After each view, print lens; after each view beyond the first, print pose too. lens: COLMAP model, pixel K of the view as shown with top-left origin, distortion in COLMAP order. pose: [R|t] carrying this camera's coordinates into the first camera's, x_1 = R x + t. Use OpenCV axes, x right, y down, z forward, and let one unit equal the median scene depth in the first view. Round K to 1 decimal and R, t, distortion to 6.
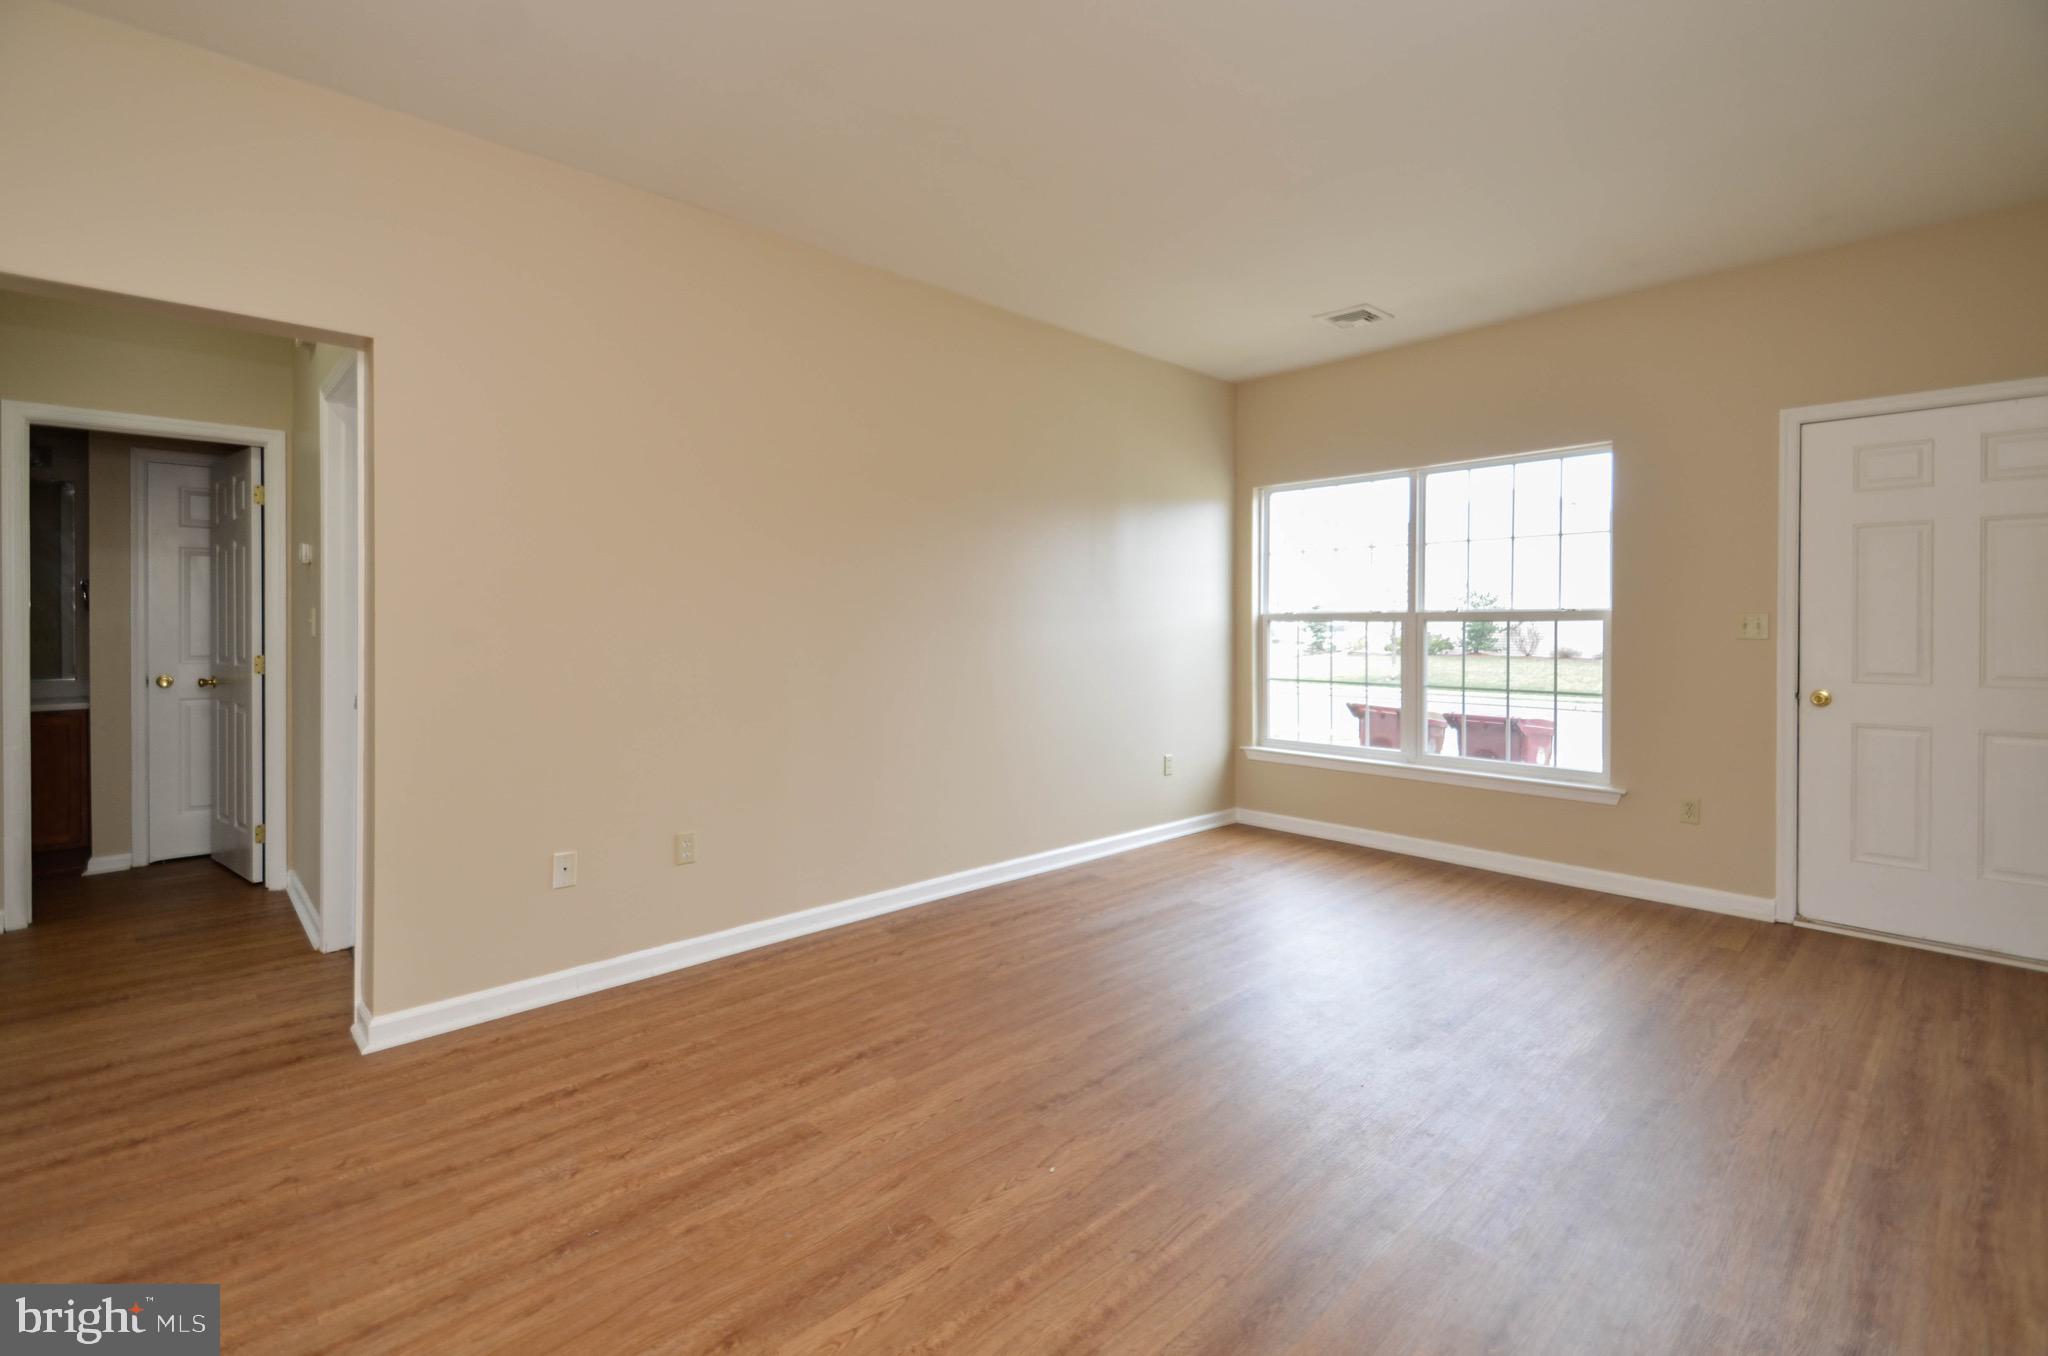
lens RADIAL K [[926.8, 0, 1037.9], [0, 926.8, 638.9], [0, 0, 1]] dist [0.005074, -0.001041]
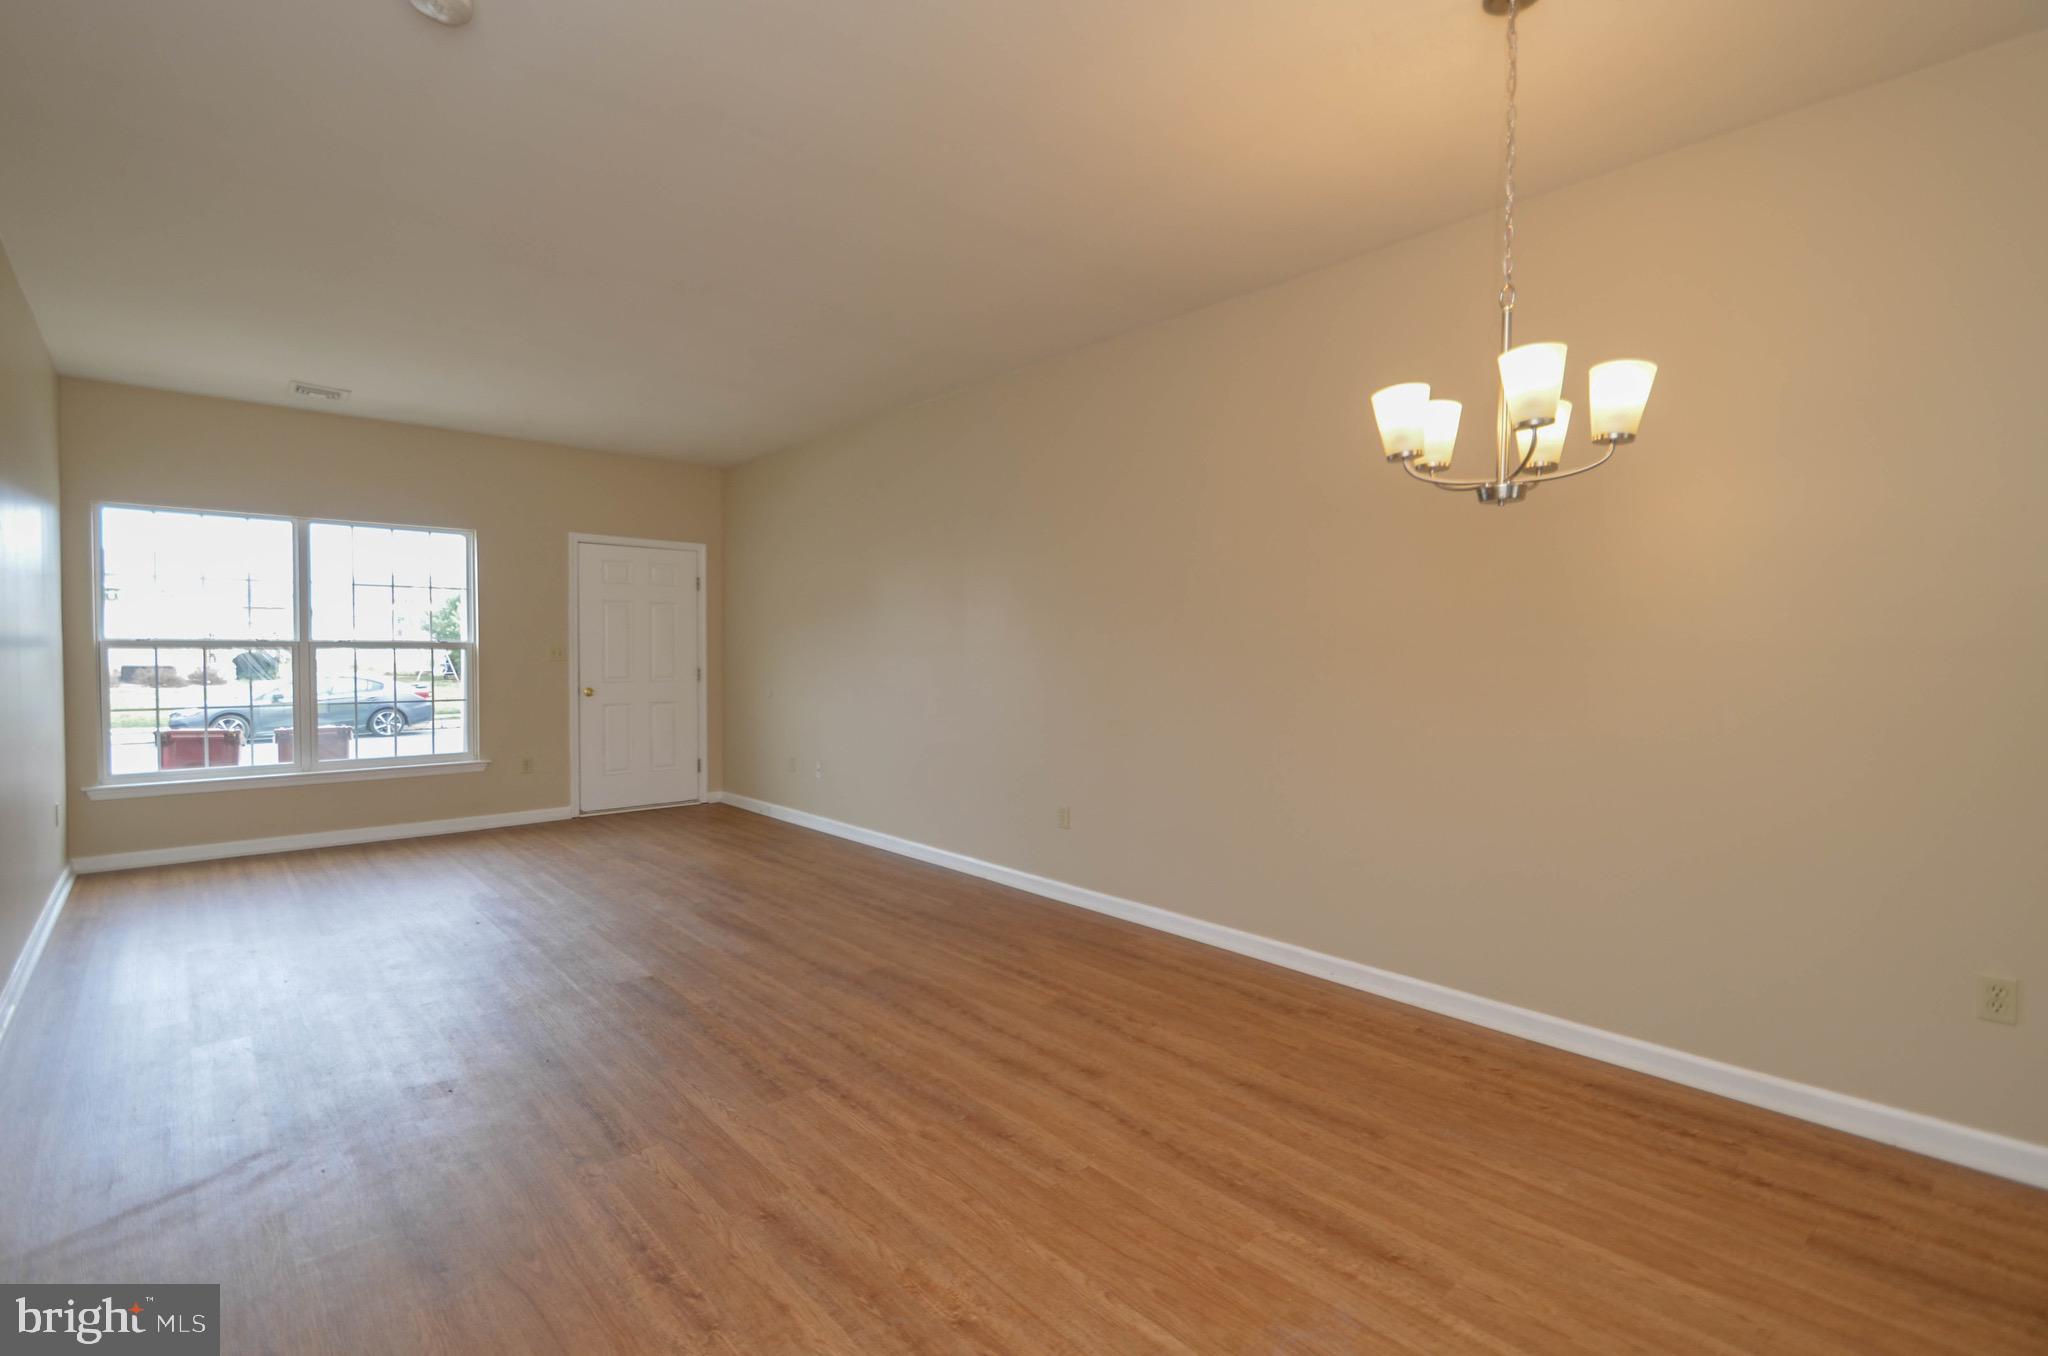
lens RADIAL K [[926.8, 0, 1026.4], [0, 926.8, 661.9], [0, 0, 1]] dist [0.005074, -0.001041]
pose [[0.000722, -0.015099, 0.999886, -0.809557], [0.010376, 0.999832, 0.015090, -0.011741], [-0.999946, 0.010364, 0.000879, 0.100114]]
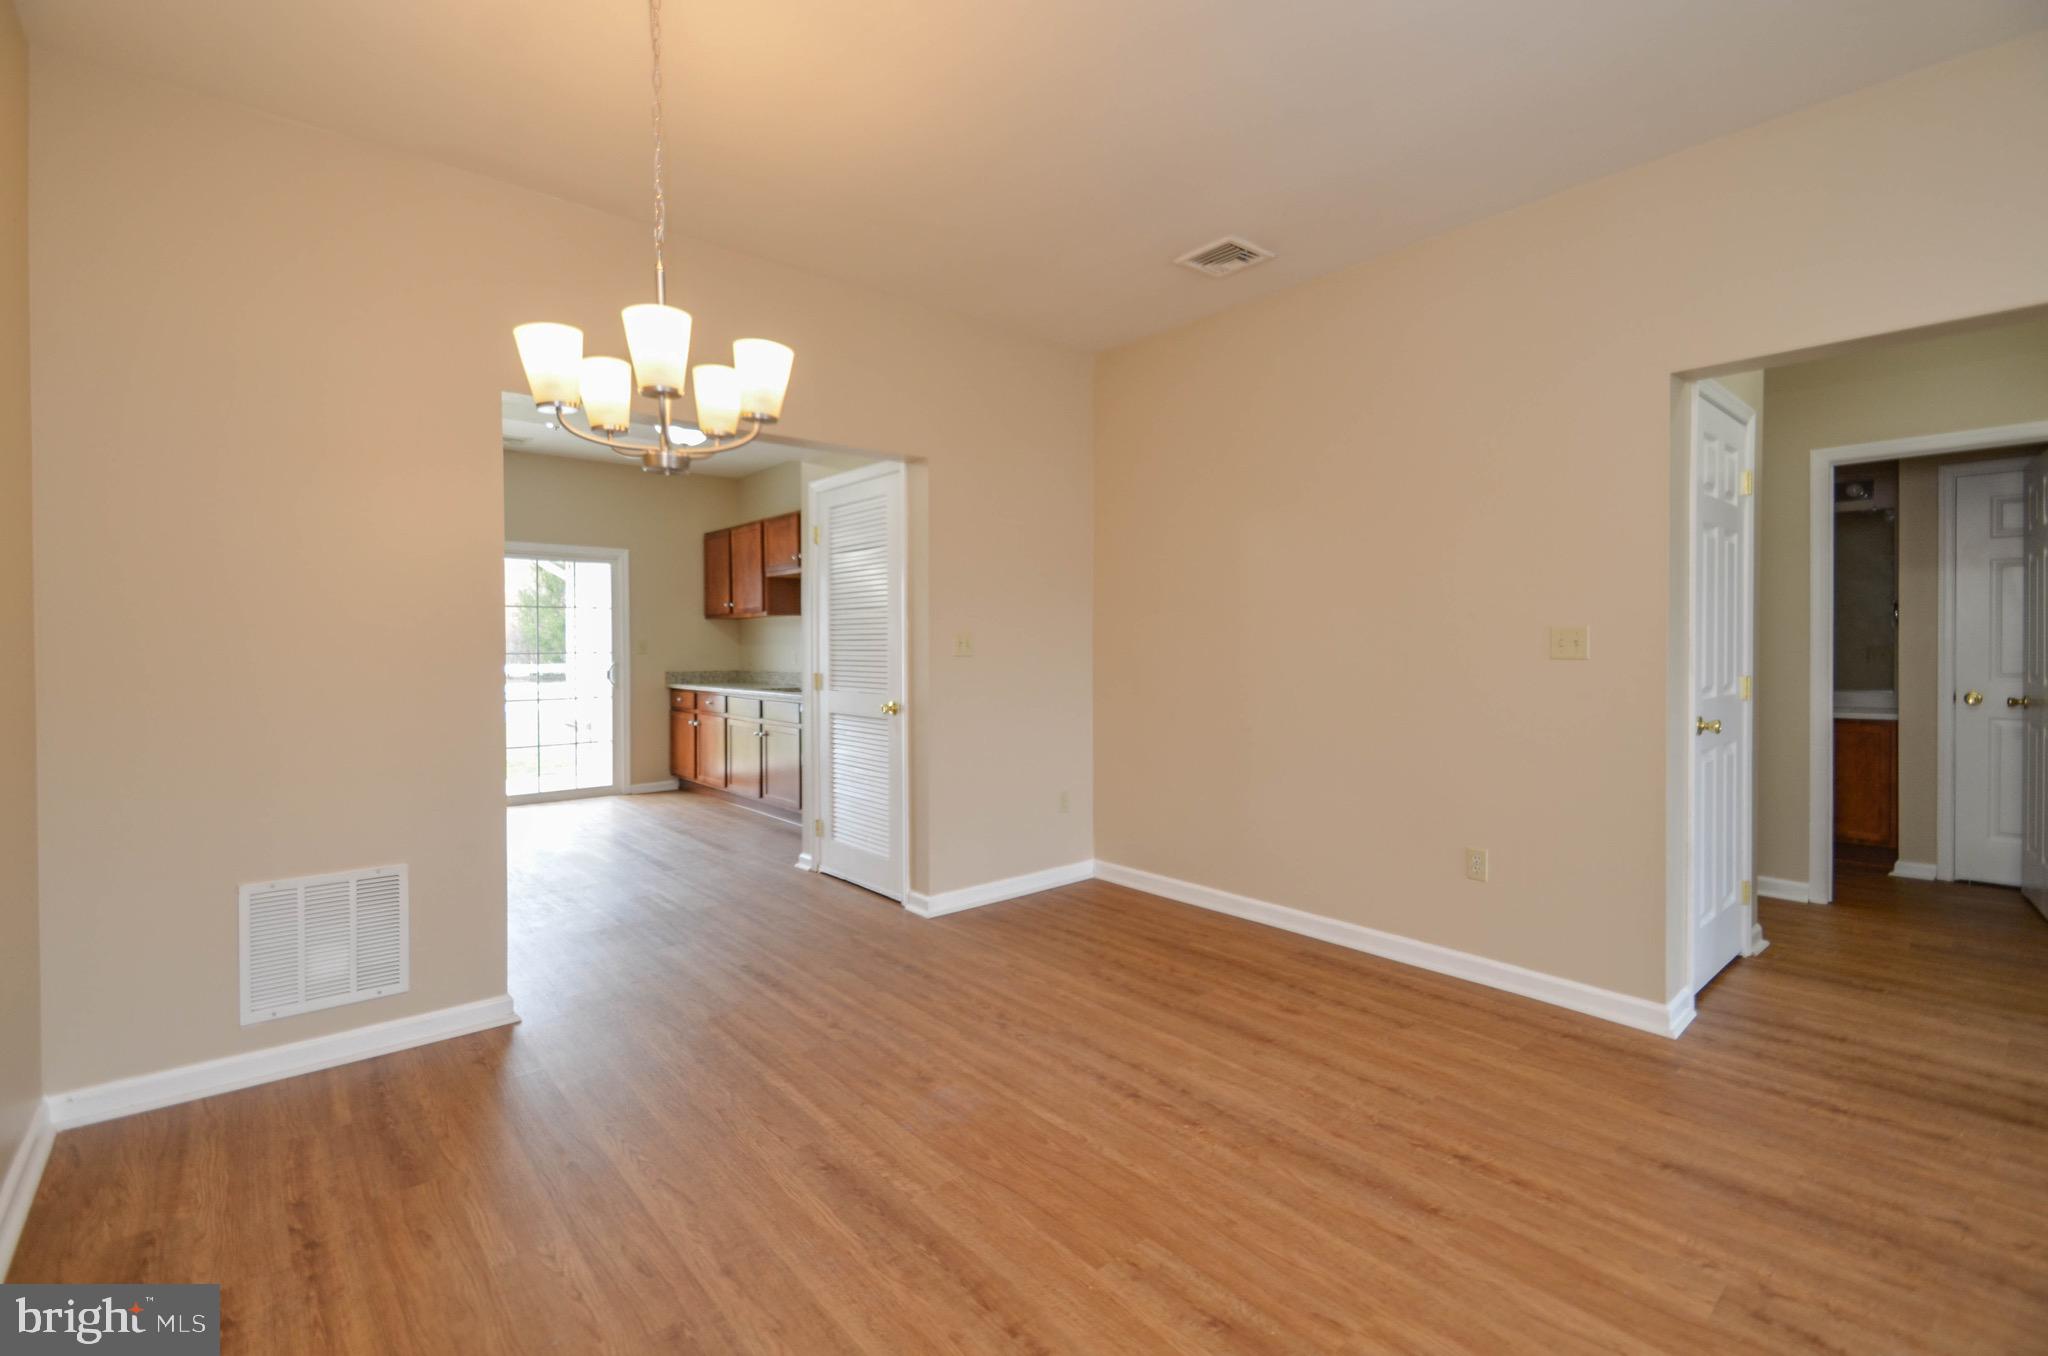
lens RADIAL K [[926.8, 0, 1019.4], [0, 926.8, 656.2], [0, 0, 1]] dist [0.005074, -0.001041]
pose [[-0.029720, 0.008360, -0.999523, 0.111821], [-0.008490, 0.999927, 0.008616, 0.002150], [0.999522, 0.008742, -0.029647, 0.044009]]
